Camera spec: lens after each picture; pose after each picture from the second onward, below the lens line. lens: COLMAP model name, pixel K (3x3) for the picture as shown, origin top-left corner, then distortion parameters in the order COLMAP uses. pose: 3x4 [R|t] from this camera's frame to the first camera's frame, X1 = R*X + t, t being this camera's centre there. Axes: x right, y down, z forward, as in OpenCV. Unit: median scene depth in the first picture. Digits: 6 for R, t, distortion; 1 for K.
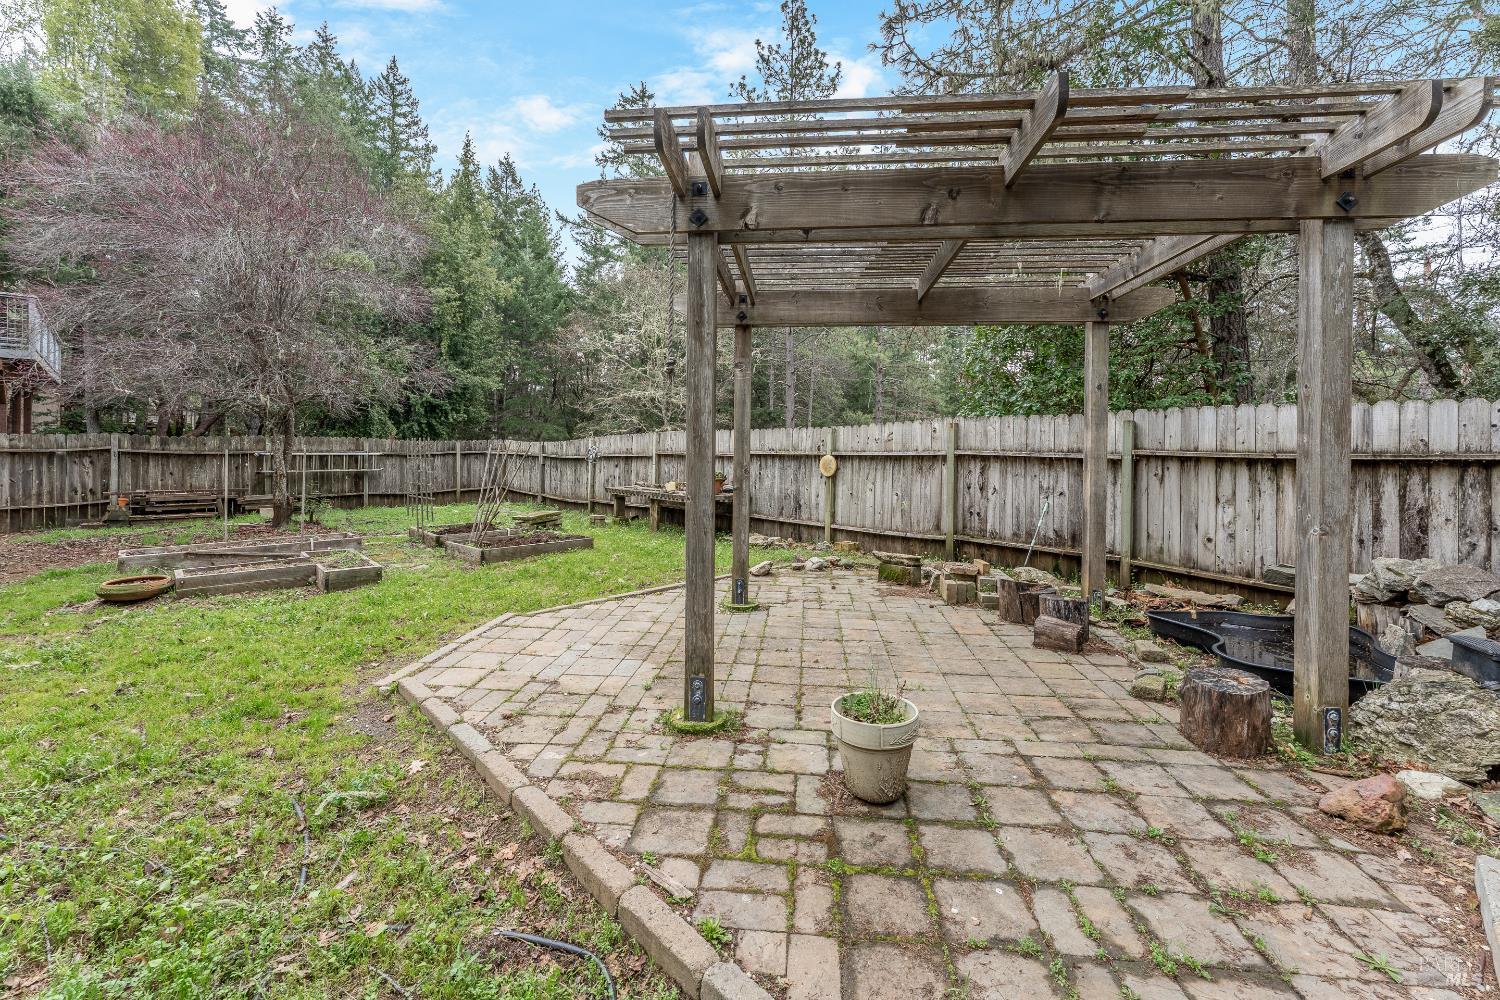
lens RADIAL K [[633.1, 0, 722.6], [0, 633.1, 476.1], [0, 0, 1]] dist [0.000003, 0.000051]
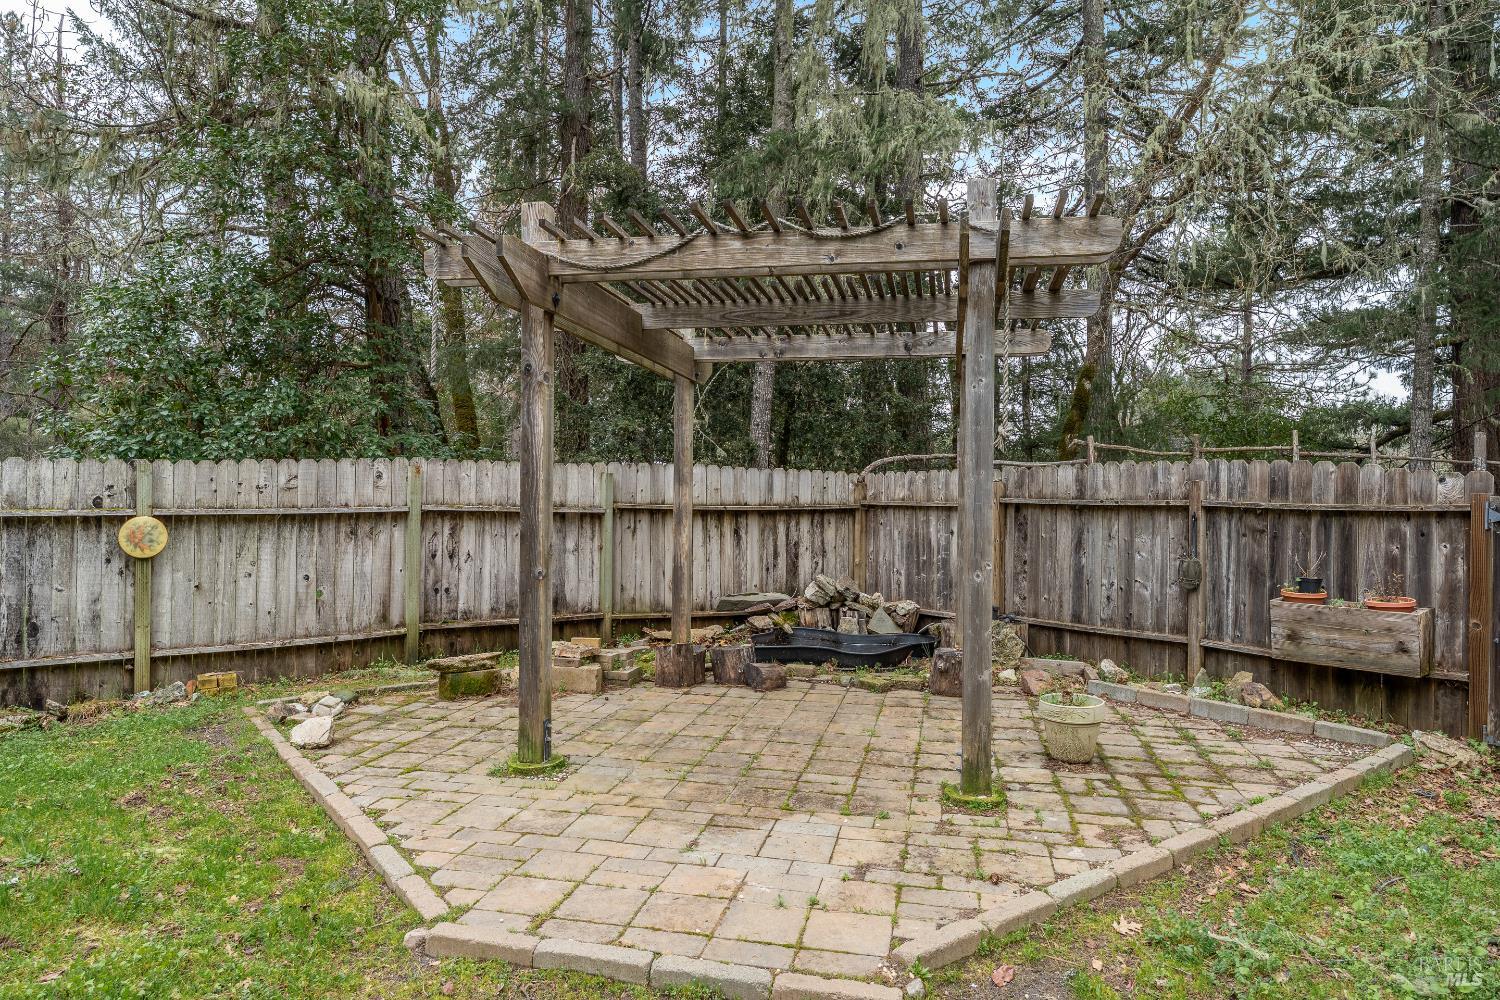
lens RADIAL K [[969.4, 0, 750.0], [0, 969.4, 500.0], [0, 0, 1]] dist [0.004040, 0.001462]
pose [[0.074381, -0.010088, 0.997179, -0.690838], [0.037053, 0.999286, 0.007346, -0.040316], [-0.996541, 0.036402, 0.074702, 0.545893]]
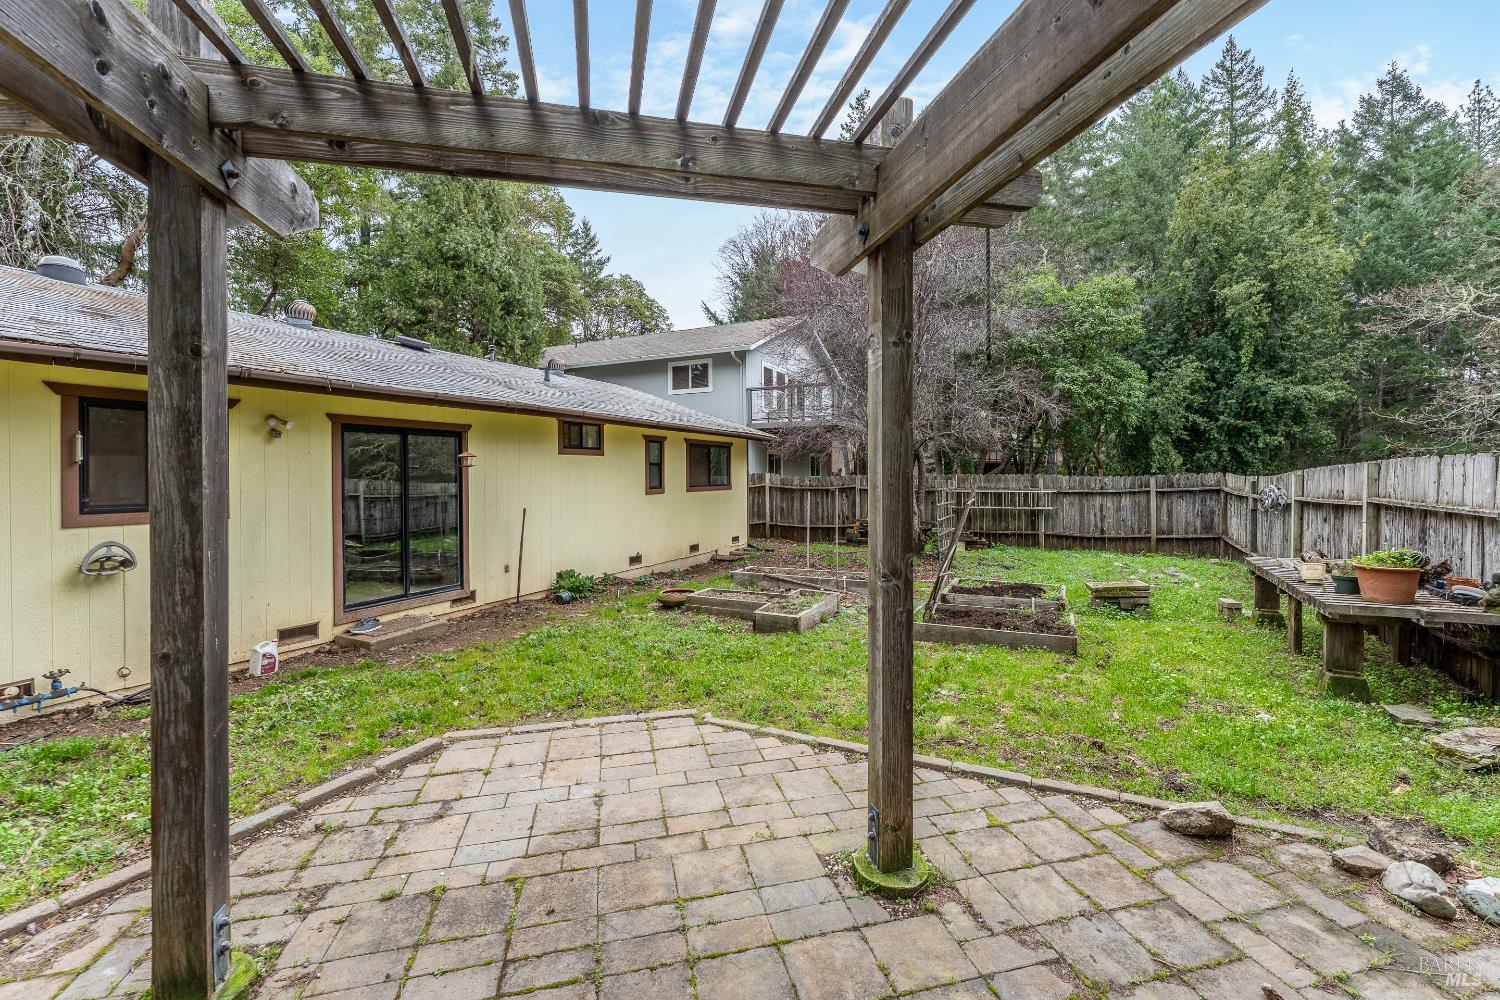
lens RADIAL K [[618.0, 0, 746.2], [0, 618.0, 488.8], [0, 0, 1]] dist [-0.002338, -0.000258]
pose [[0.359300, 0.007609, -0.933191, 0.308061], [-0.031300, 0.999502, -0.003901, -0.047209], [0.932697, 0.030611, 0.359359, 0.566395]]
